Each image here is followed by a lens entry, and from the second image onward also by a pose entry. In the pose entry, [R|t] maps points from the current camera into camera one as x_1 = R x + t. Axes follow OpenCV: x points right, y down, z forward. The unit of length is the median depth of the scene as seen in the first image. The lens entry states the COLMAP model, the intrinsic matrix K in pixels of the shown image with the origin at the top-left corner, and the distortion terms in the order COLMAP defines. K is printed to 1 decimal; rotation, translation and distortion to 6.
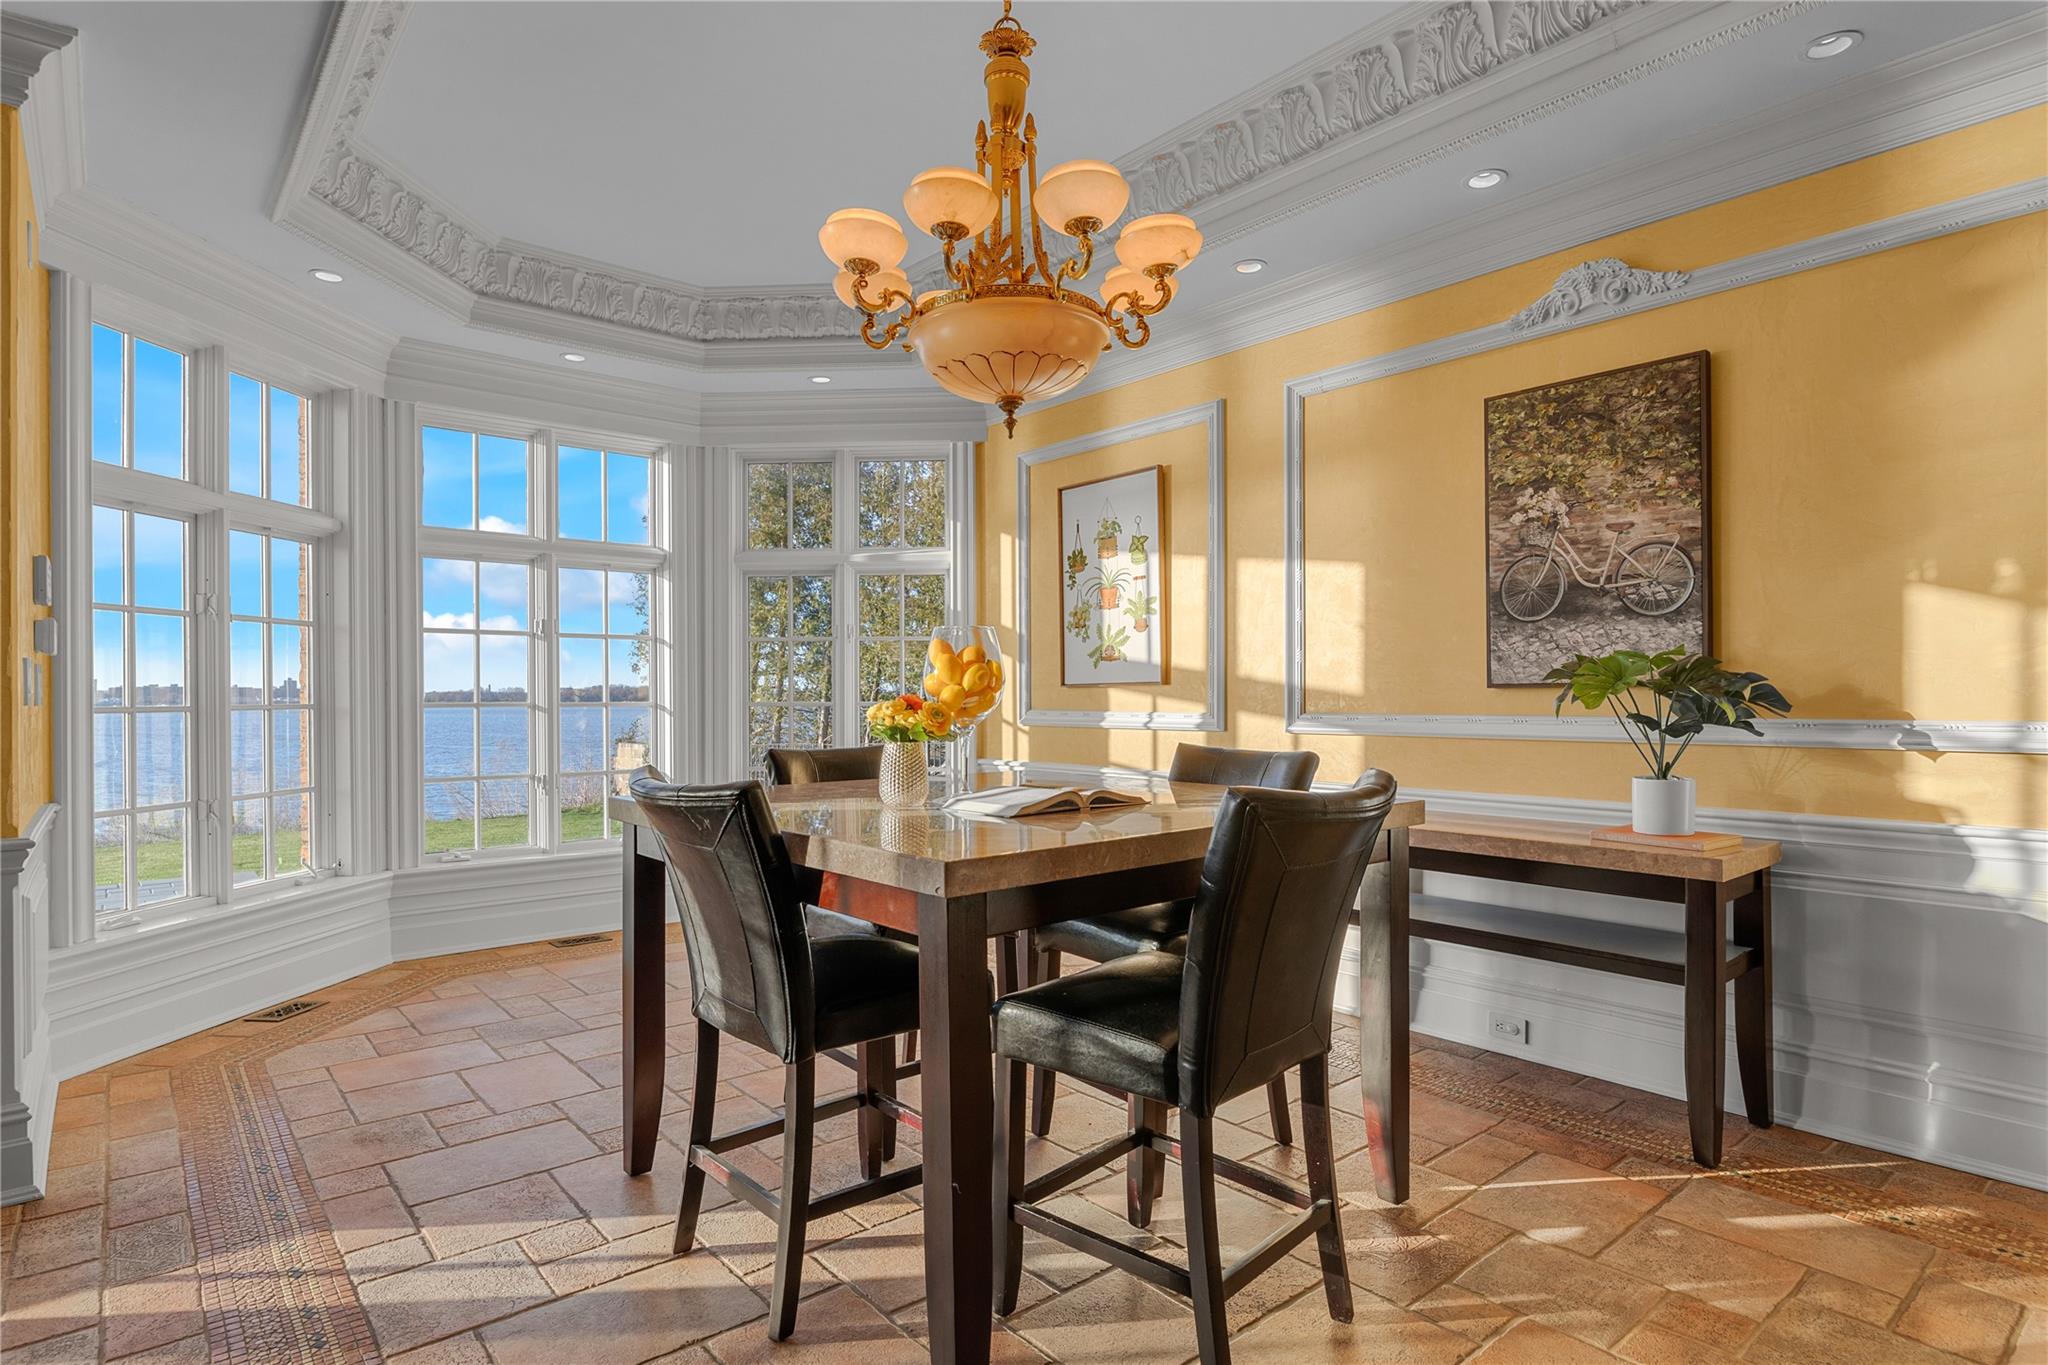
lens RADIAL K [[1092.3, 0, 1024.8], [0, 1092.3, 692.2], [0, 0, 1]] dist [-0.001267, -0.000388]
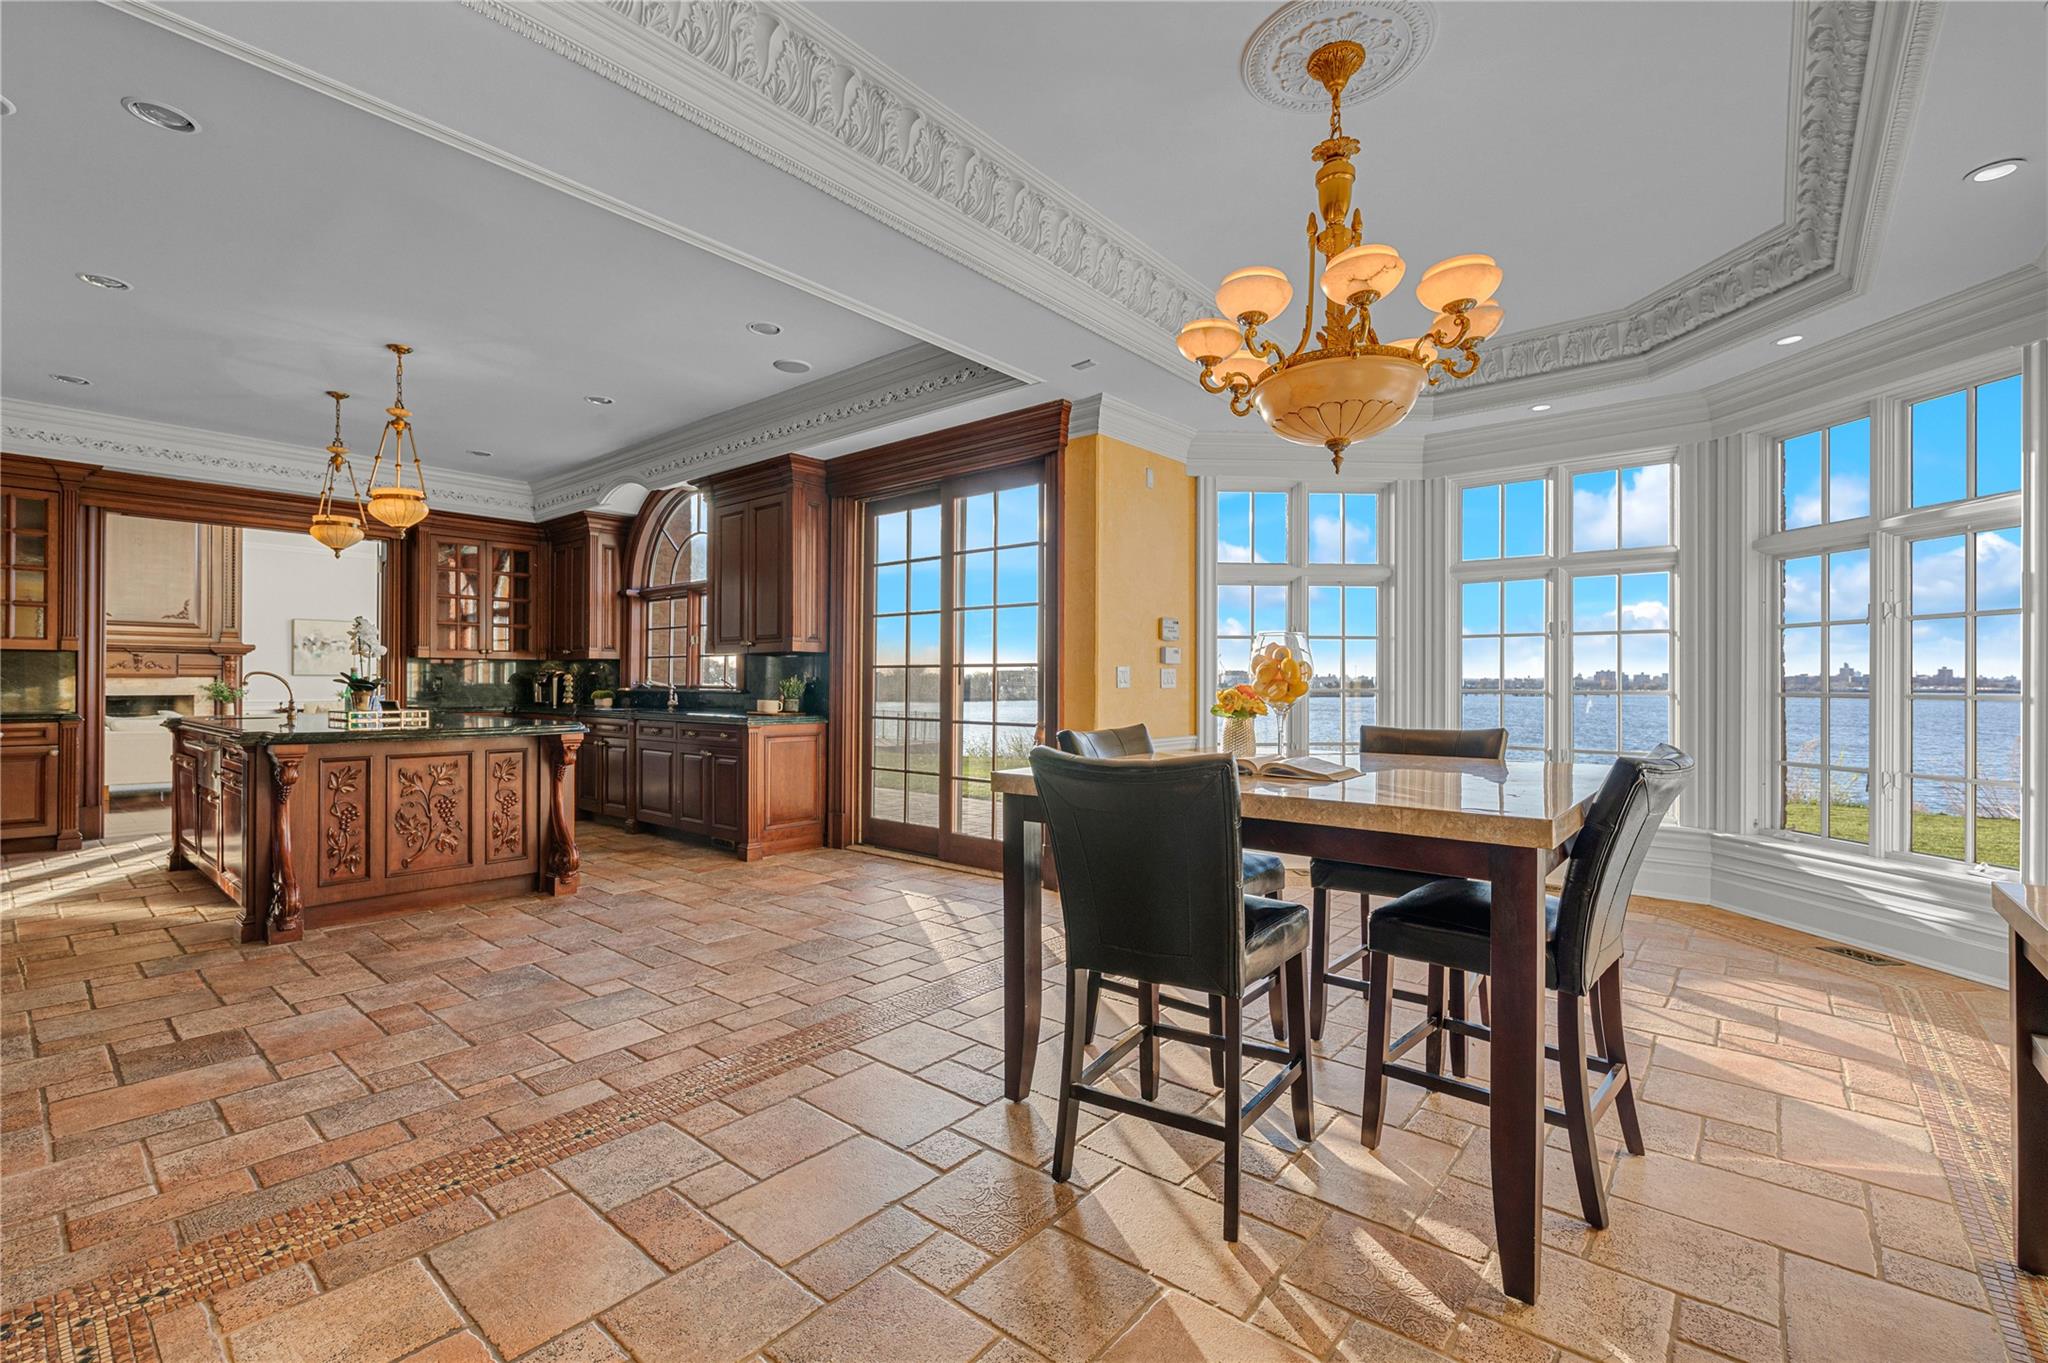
lens RADIAL K [[888.2, 0, 1012.3], [0, 888.2, 680.1], [0, 0, 1]] dist [0.003268, -0.000125]
pose [[0.165900, 0.001122, -0.986142, 0.462103], [-0.000761, 0.999999, 0.001010, -0.002150], [0.986142, 0.000583, 0.165901, 0.247080]]
